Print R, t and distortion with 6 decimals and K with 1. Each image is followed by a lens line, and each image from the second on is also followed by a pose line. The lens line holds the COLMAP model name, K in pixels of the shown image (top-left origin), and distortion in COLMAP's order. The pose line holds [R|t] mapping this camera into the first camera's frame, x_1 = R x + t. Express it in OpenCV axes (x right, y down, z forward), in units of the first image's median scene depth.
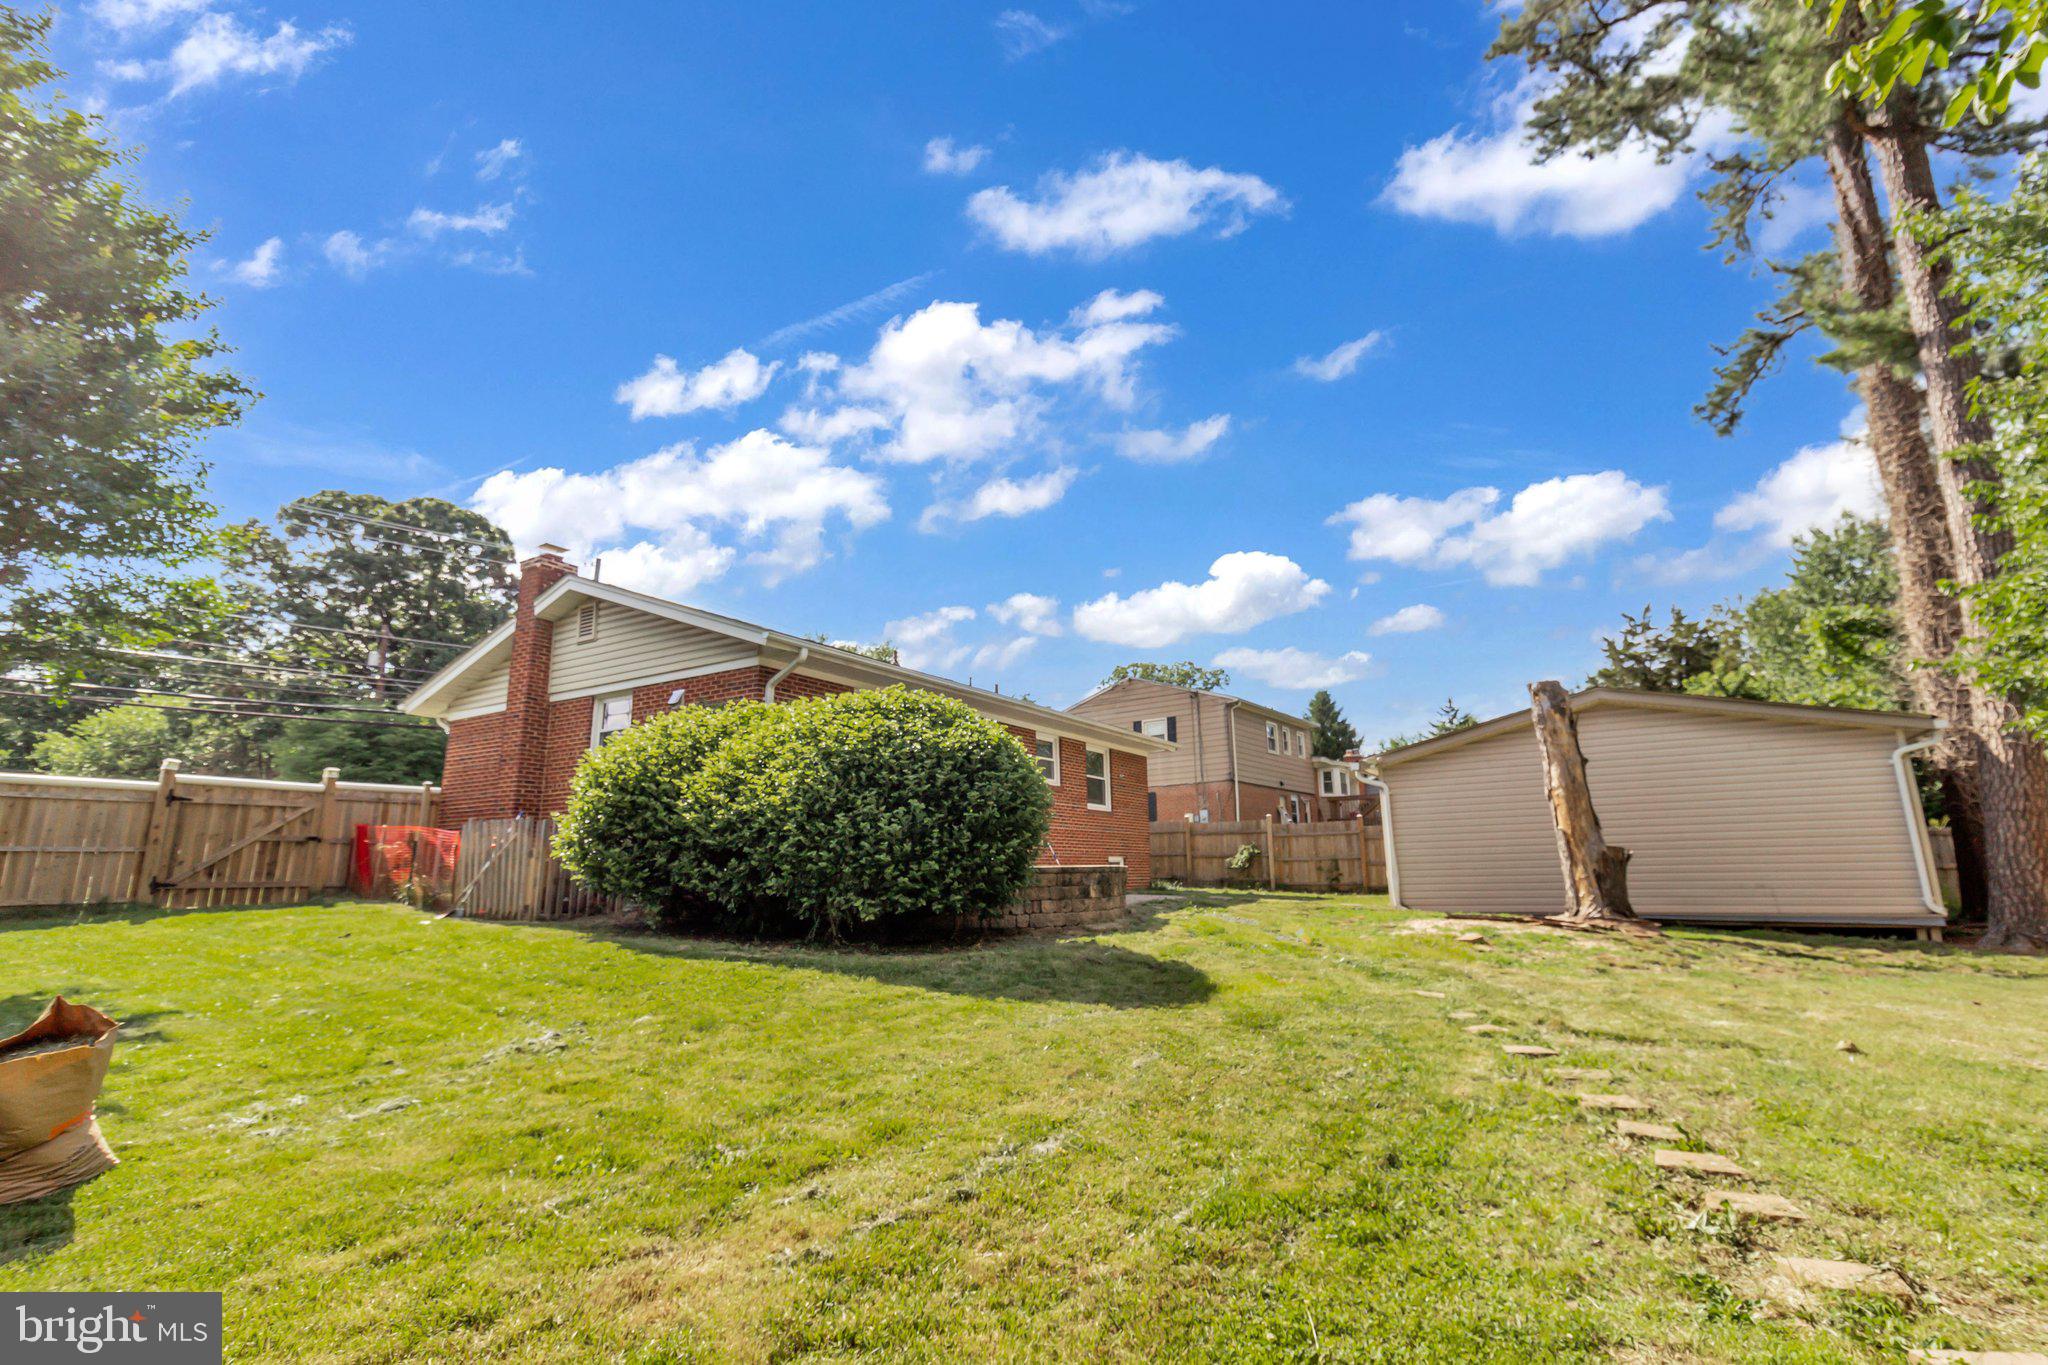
lens RADIAL K [[924.9, 0, 1024.0], [0, 924.9, 682.5], [0, 0, 1]] dist [0.003472, 0.000445]
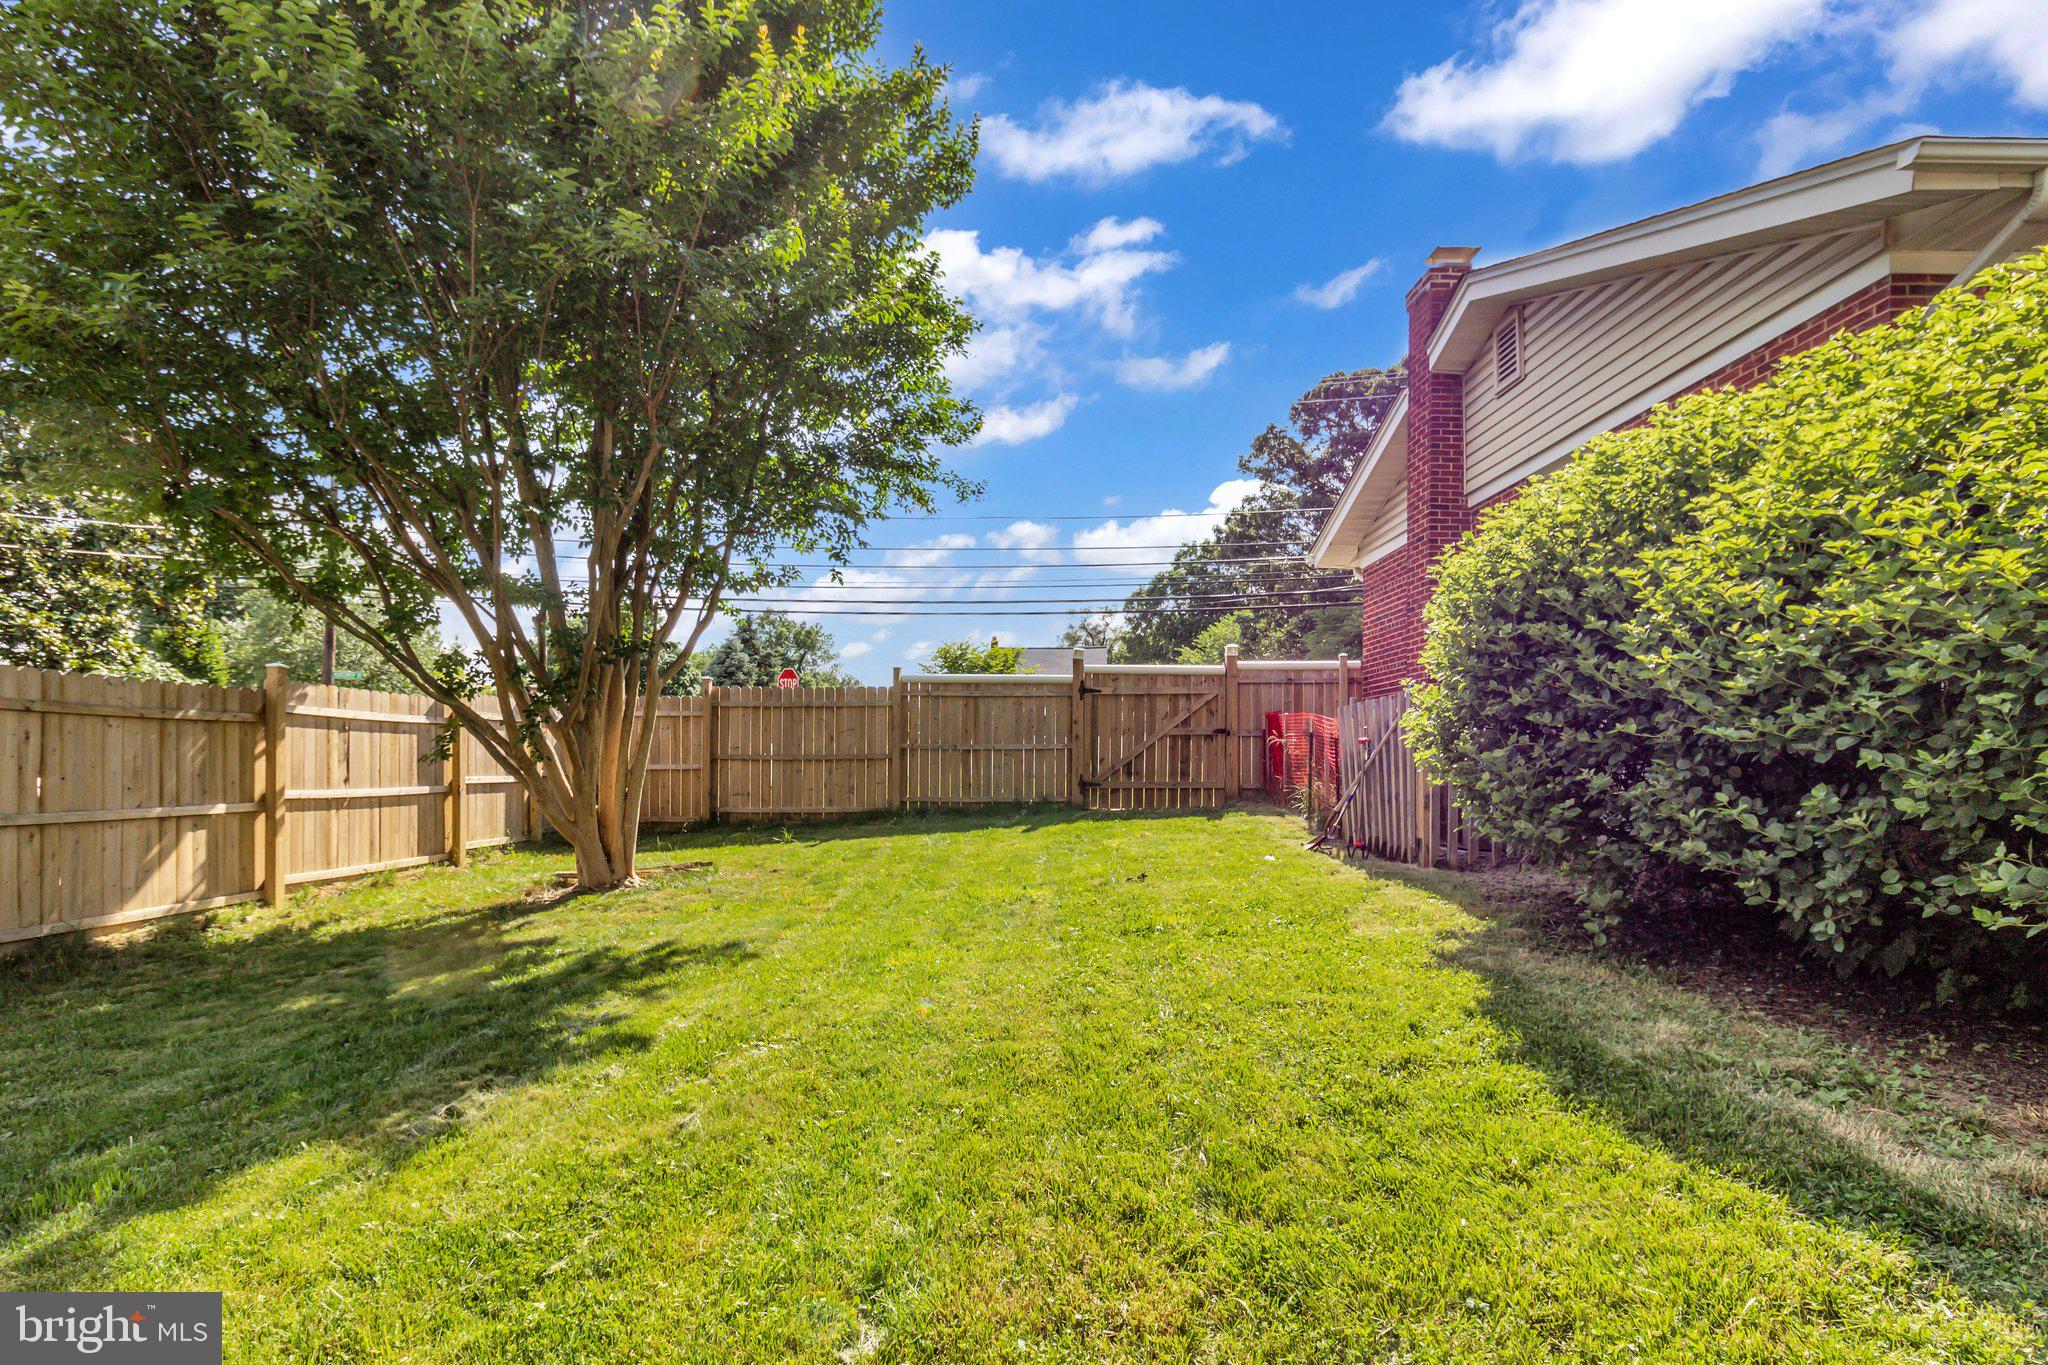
lens RADIAL K [[1020.3, 0, 1025.0], [0, 1020.3, 761.8], [0, 0, 1]] dist [0.001629, 0.000669]
pose [[0.551373, 0.007844, -0.834222, -0.164903], [0.163985, 0.979429, 0.117594, 0.092523], [0.817984, -0.201638, 0.538744, 0.561435]]
